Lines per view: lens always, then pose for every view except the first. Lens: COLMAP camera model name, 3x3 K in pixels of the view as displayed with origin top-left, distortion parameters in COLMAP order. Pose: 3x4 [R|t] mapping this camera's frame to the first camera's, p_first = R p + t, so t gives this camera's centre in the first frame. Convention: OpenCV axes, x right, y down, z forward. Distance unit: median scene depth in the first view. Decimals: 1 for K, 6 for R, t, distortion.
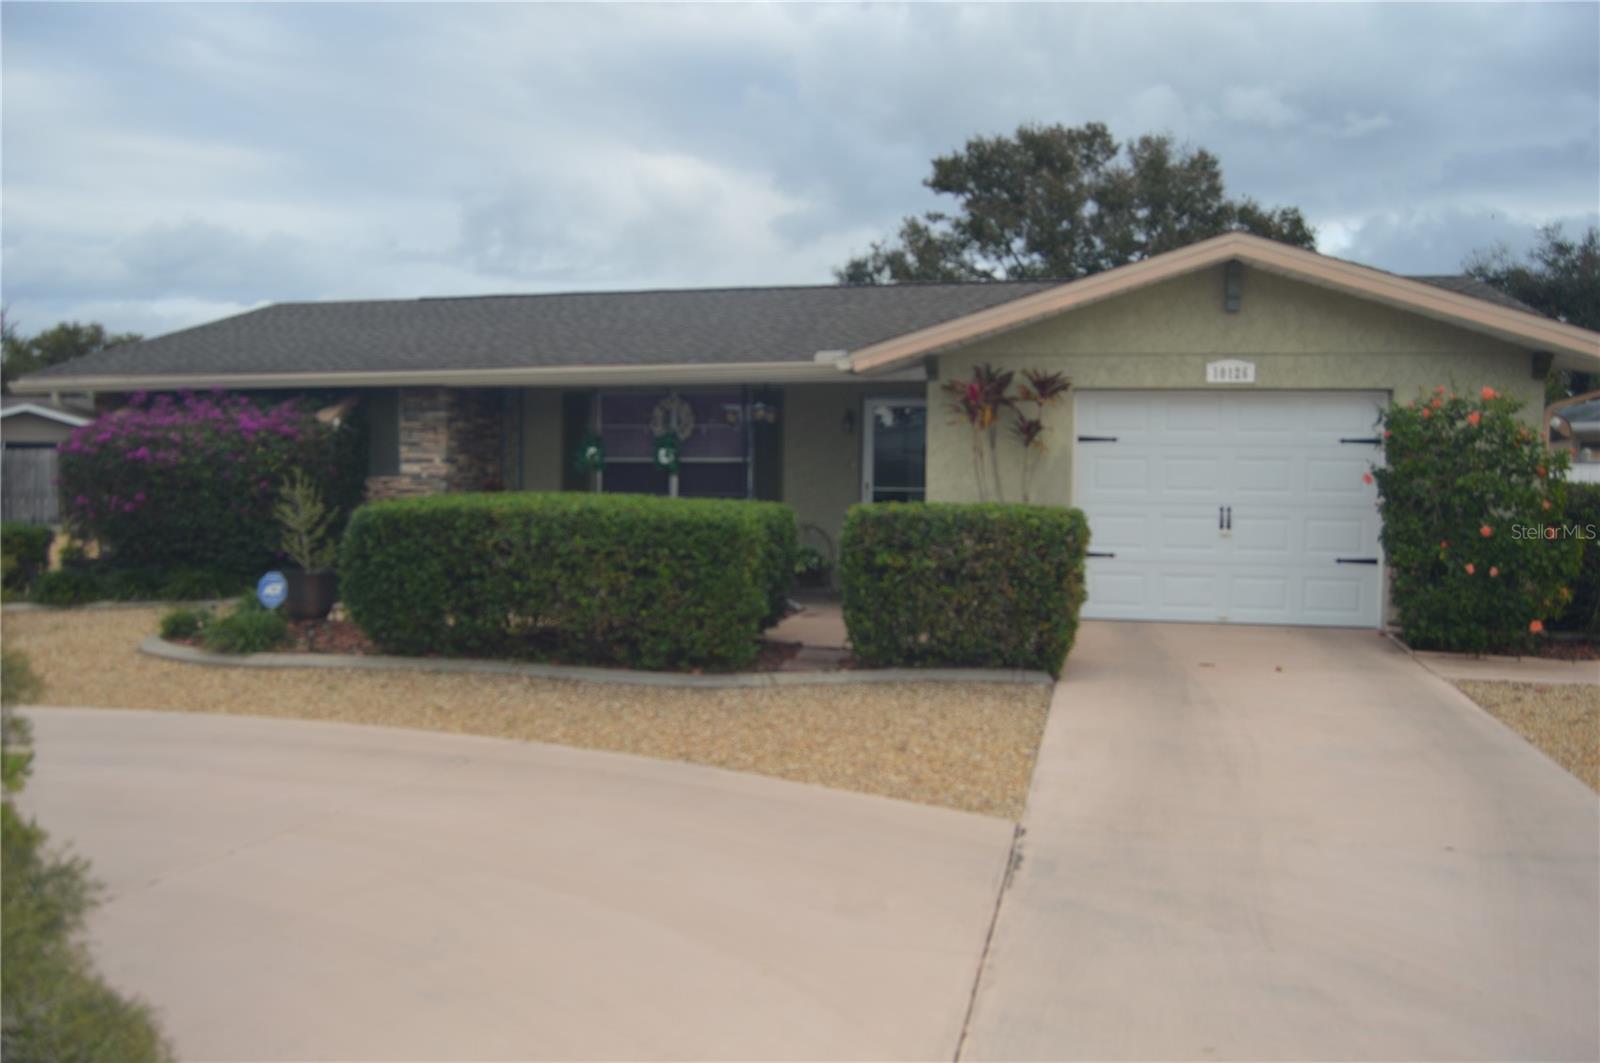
lens RADIAL K [[1264.4, 0, 807.8], [0, 1264.4, 531.3], [0, 0, 1]] dist [-0.096406, 0.038373]
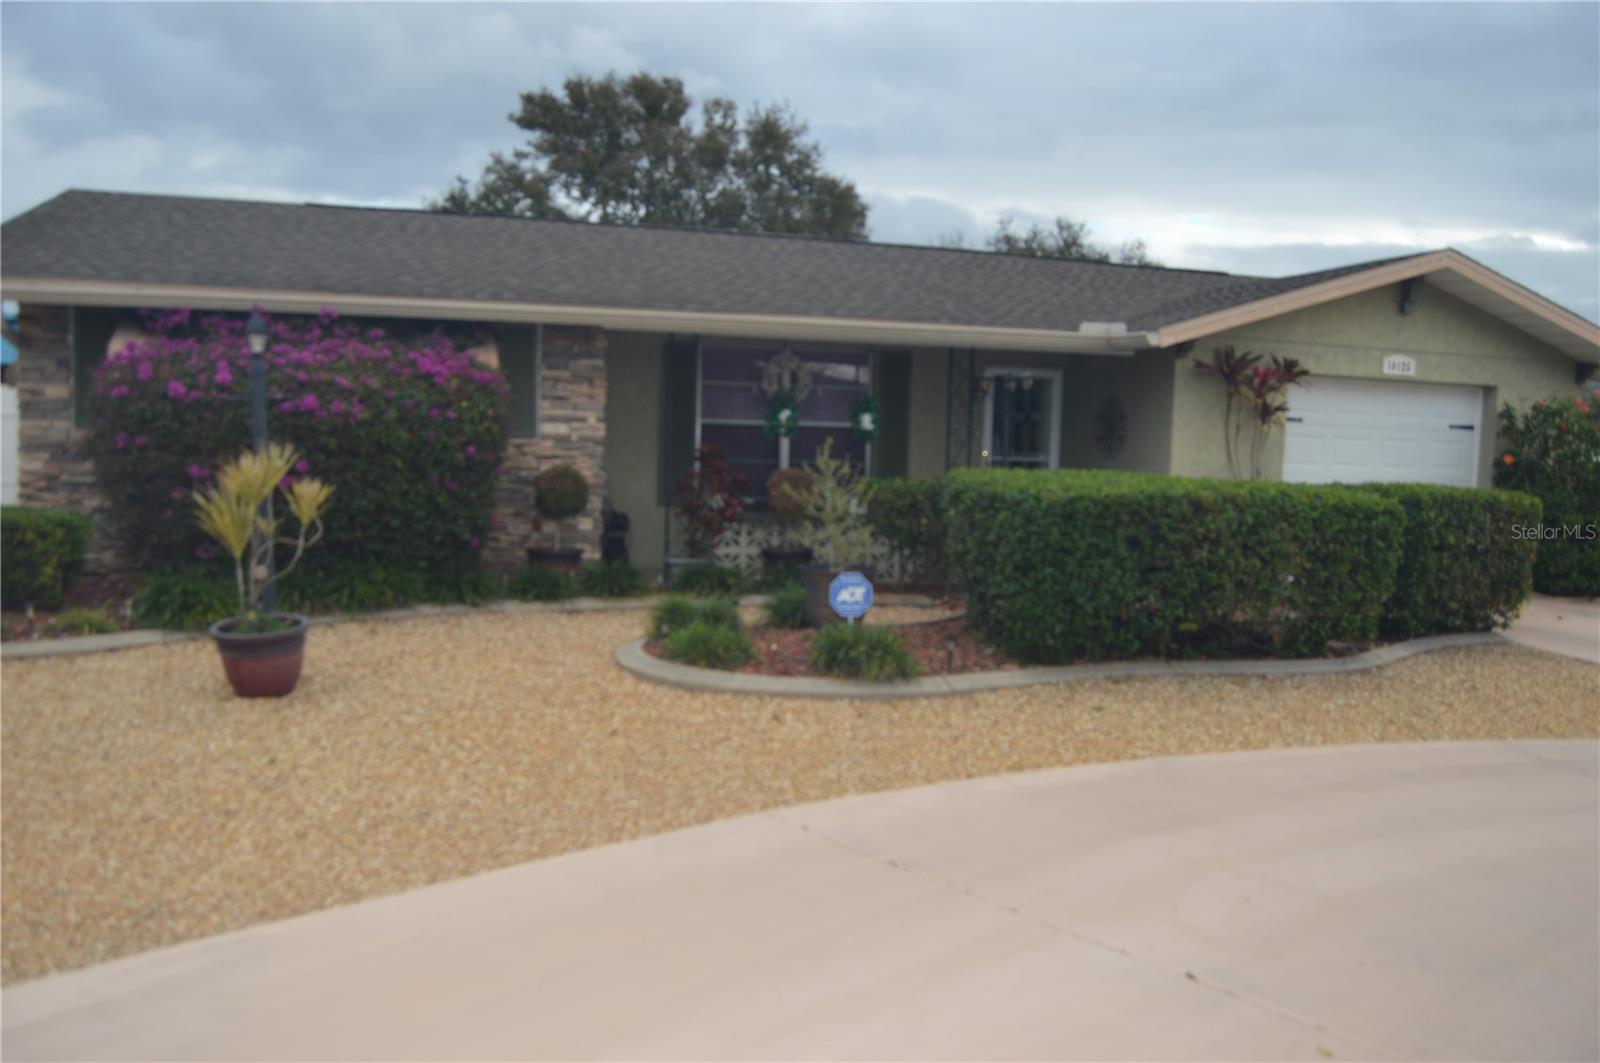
lens RADIAL K [[1264.4, 0, 788.3], [0, 1264.4, 539.9], [0, 0, 1]] dist [-0.096406, 0.038373]
pose [[0.862392, -0.026638, 0.505540, -0.662455], [0.002874, 0.998856, 0.047730, -0.019437], [-0.506233, -0.039709, 0.861482, 0.259941]]
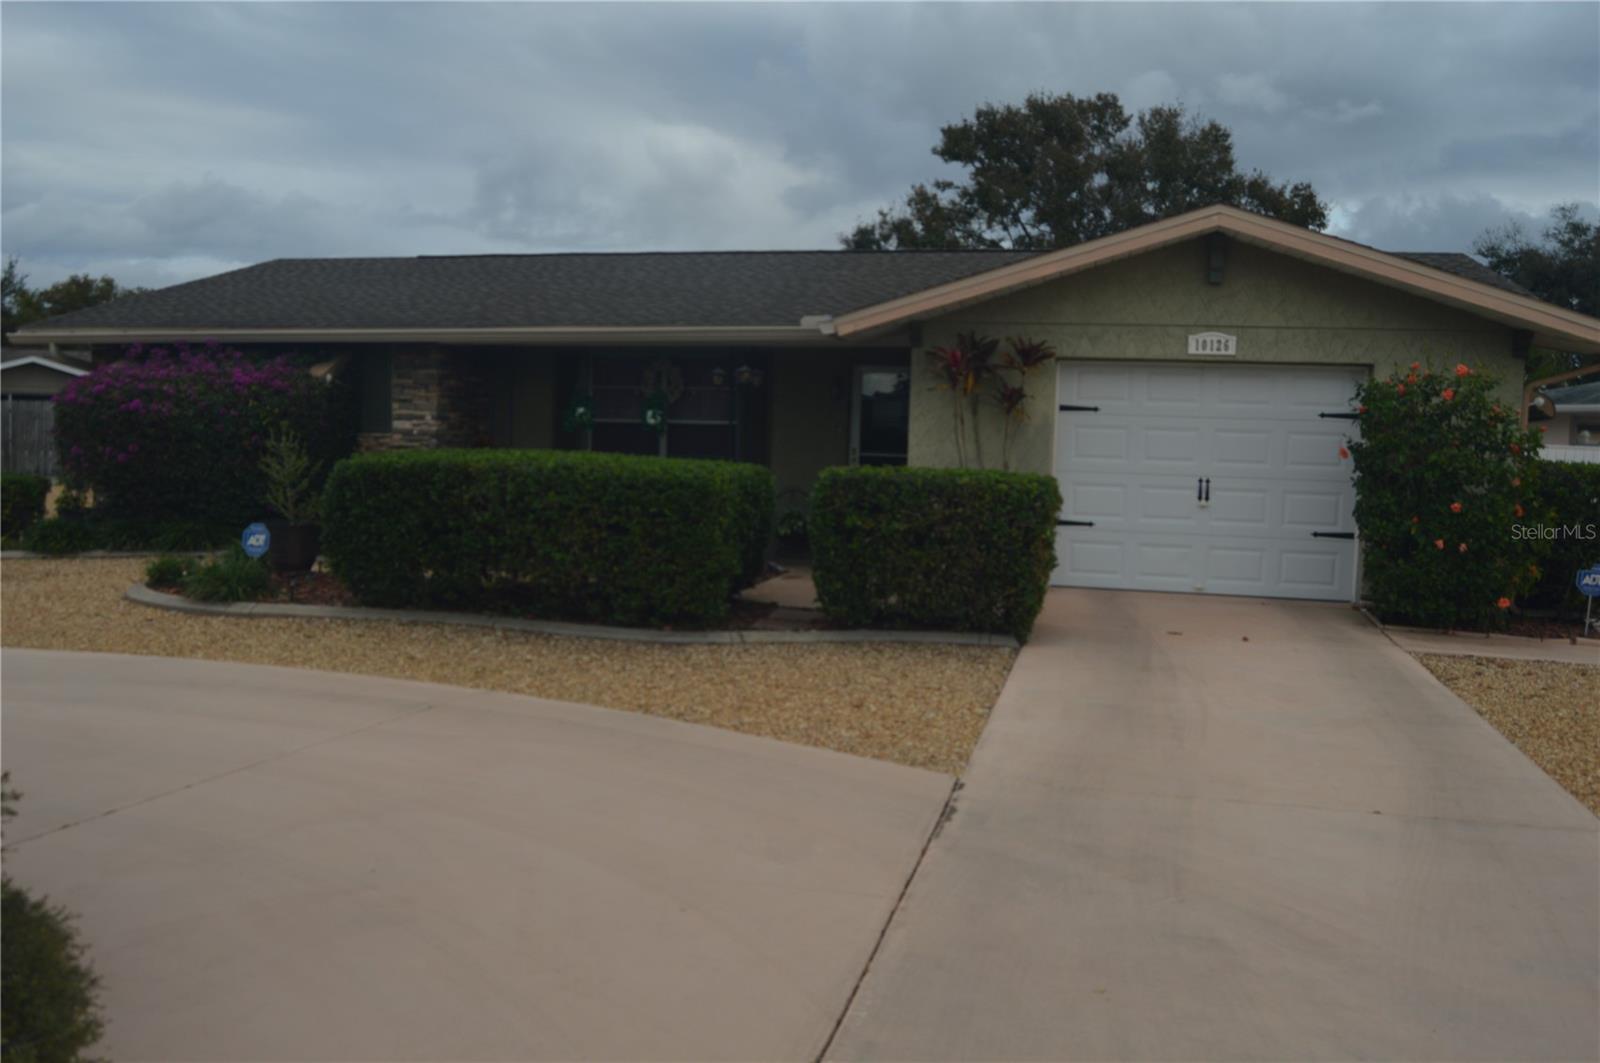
lens RADIAL K [[1264.4, 0, 808.3], [0, 1264.4, 529.8], [0, 0, 1]] dist [-0.096406, 0.038373]
pose [[0.999763, 0.020576, -0.007180, 0.021675], [-0.020396, 0.999495, 0.024361, 0.003455], [0.007677, -0.024209, 0.999677, -0.009606]]
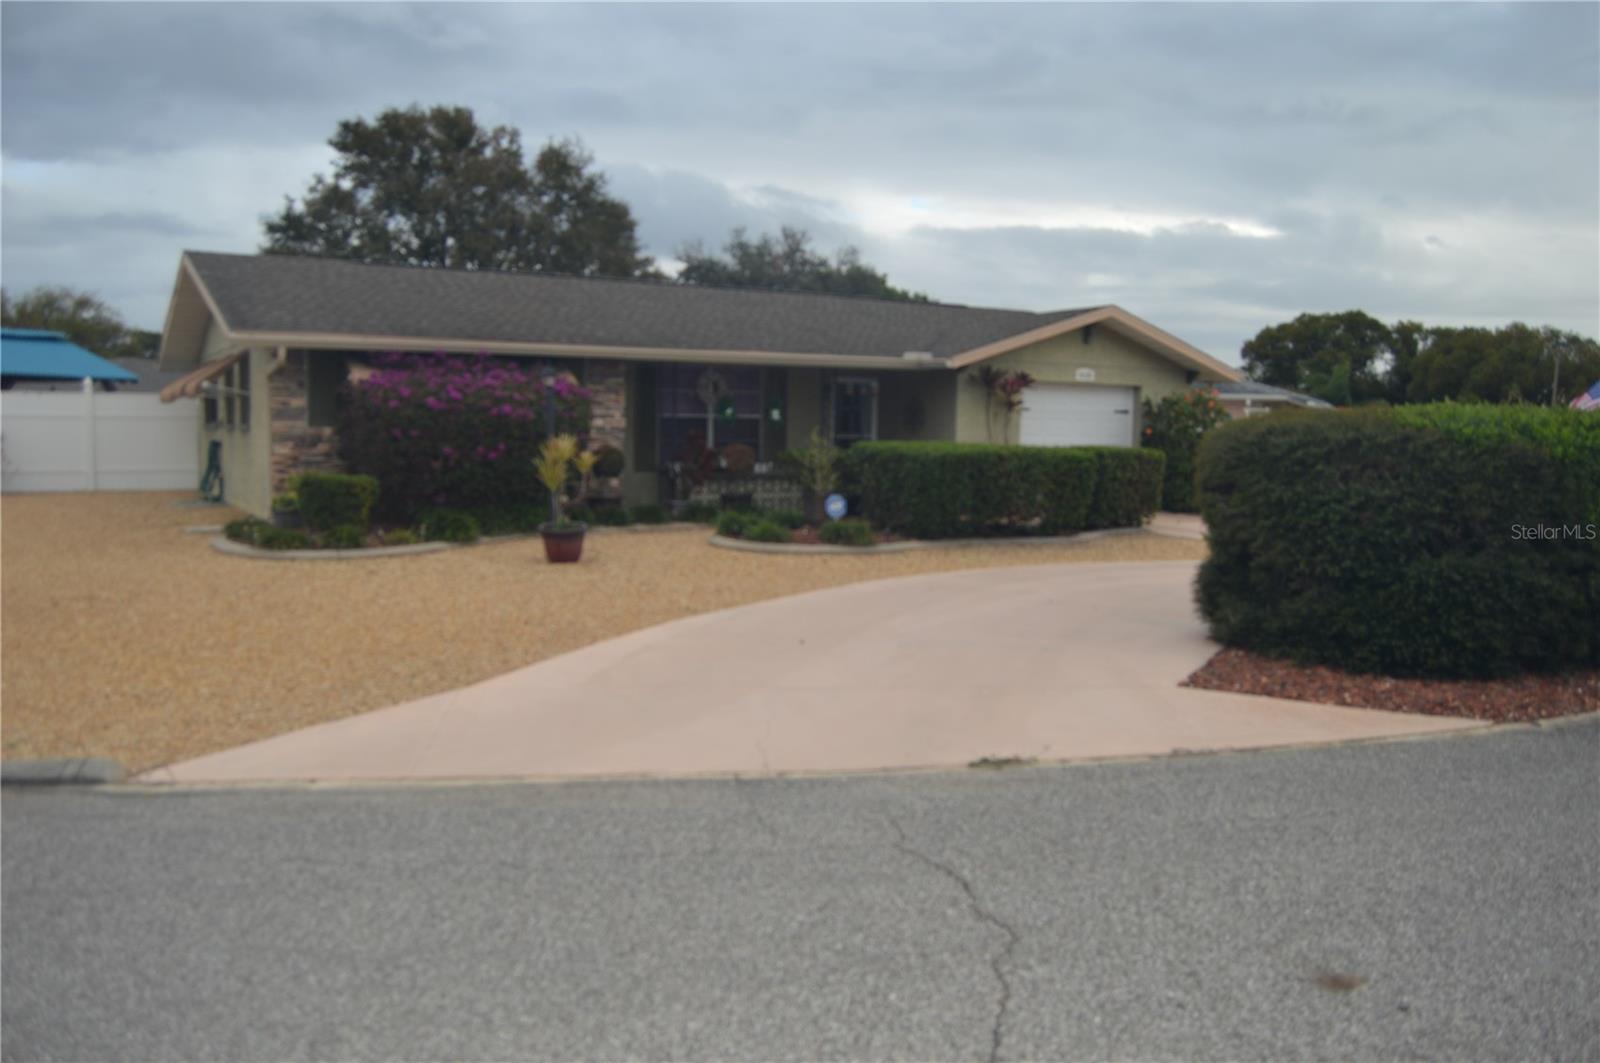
lens RADIAL K [[1264.4, 0, 782.9], [0, 1264.4, 534.7], [0, 0, 1]] dist [-0.096406, 0.038373]
pose [[0.718574, -0.059522, 0.692898, -1.188829], [0.024774, 0.997889, 0.060031, -0.009736], [-0.695009, -0.025971, 0.718532, -0.051182]]
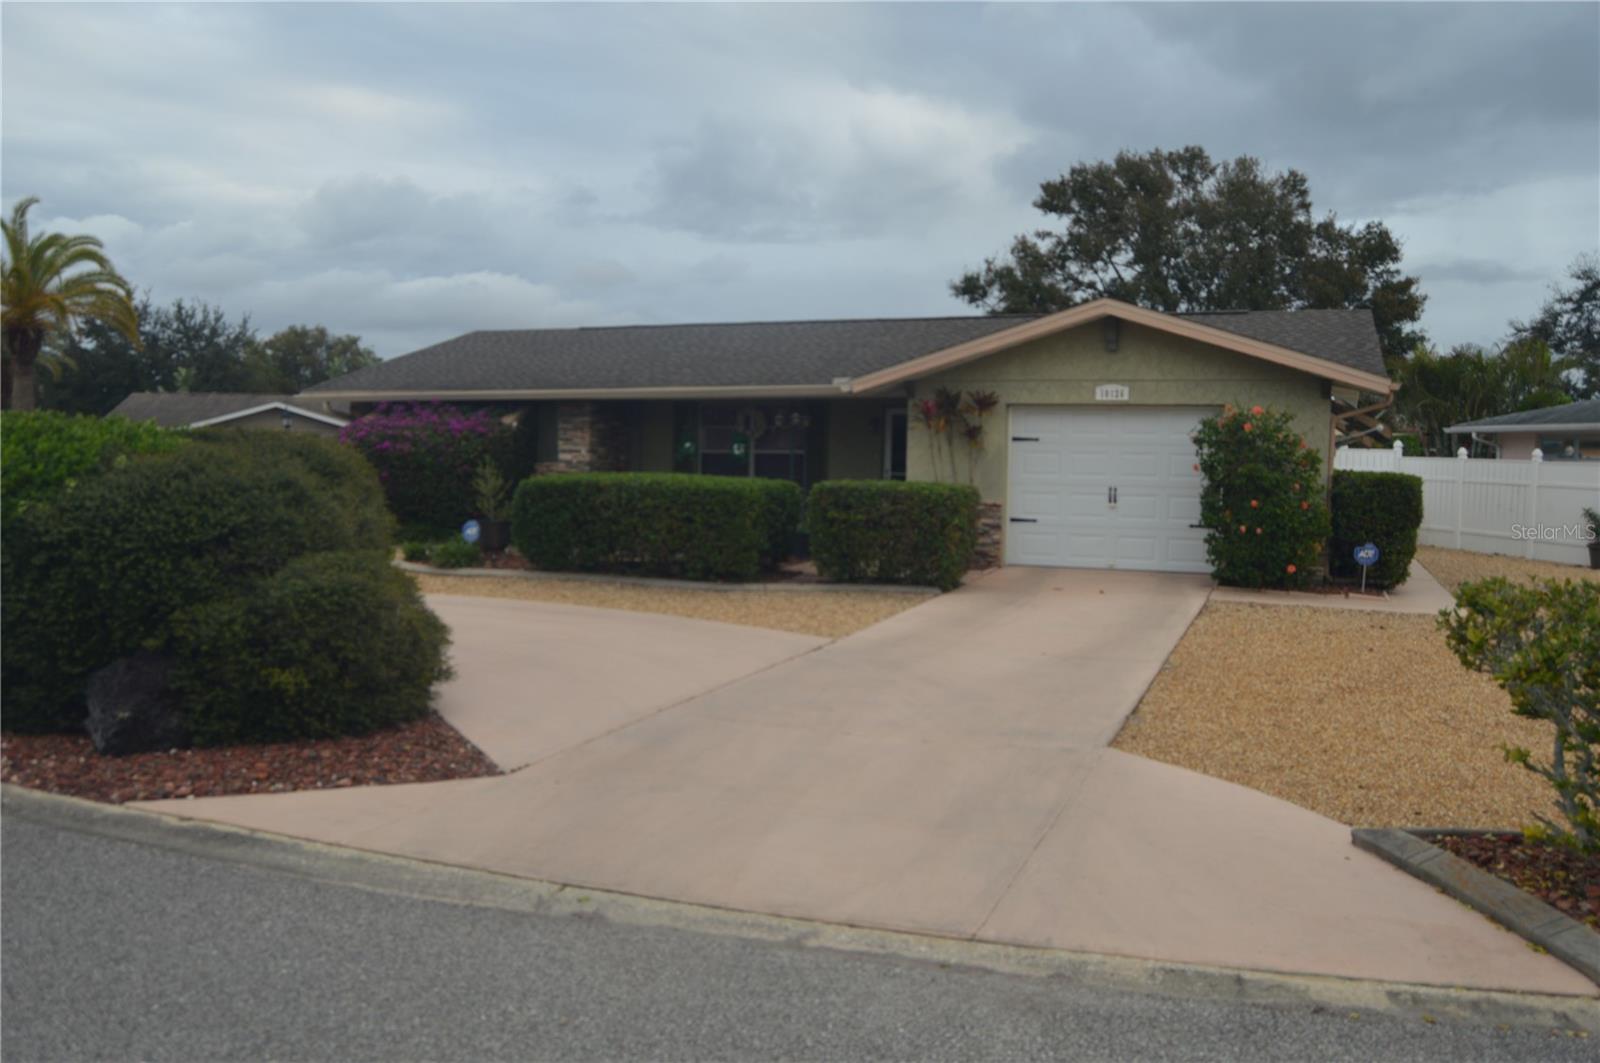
lens RADIAL K [[1264.4, 0, 816.8], [0, 1264.4, 528.9], [0, 0, 1]] dist [-0.096406, 0.038373]
pose [[0.990694, 0.013969, -0.135392, 0.179609], [-0.013225, 0.999892, 0.006393, 0.021293], [0.135467, -0.004543, 0.990771, -0.424312]]
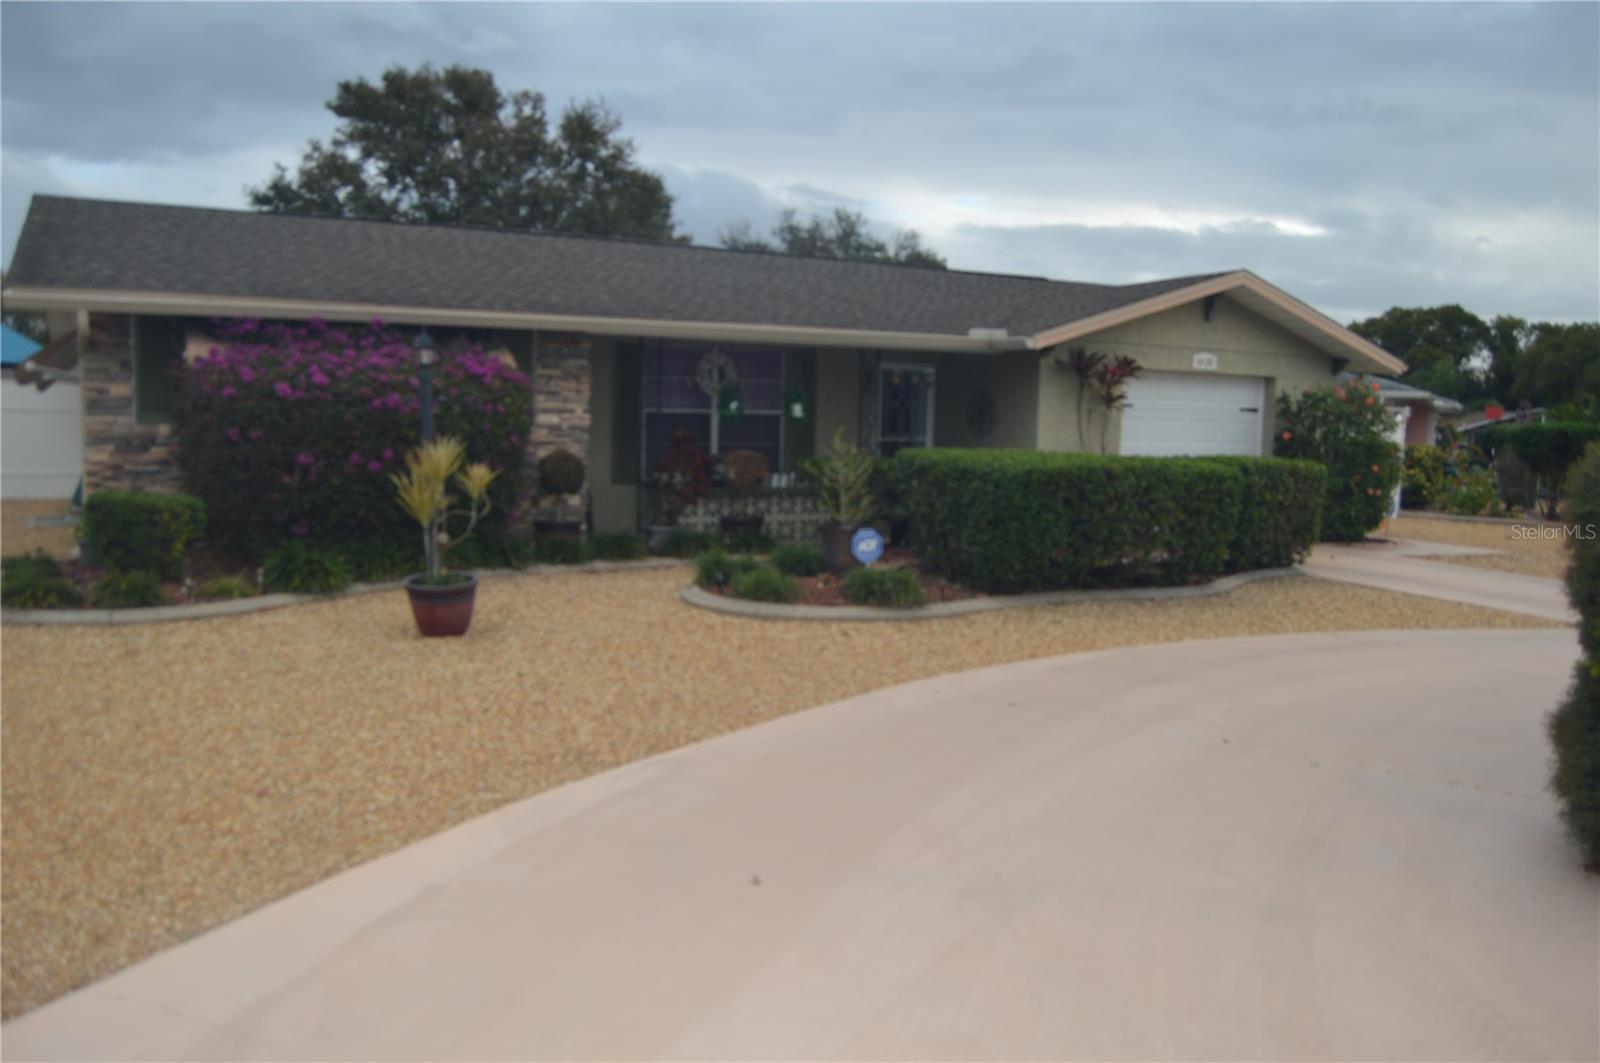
lens RADIAL K [[1264.4, 0, 782.6], [0, 1264.4, 544.0], [0, 0, 1]] dist [-0.096406, 0.038373]
pose [[0.751064, -0.058150, 0.657664, -0.898216], [0.016772, 0.997473, 0.069041, -0.021408], [-0.660017, -0.040823, 0.750141, 0.200445]]
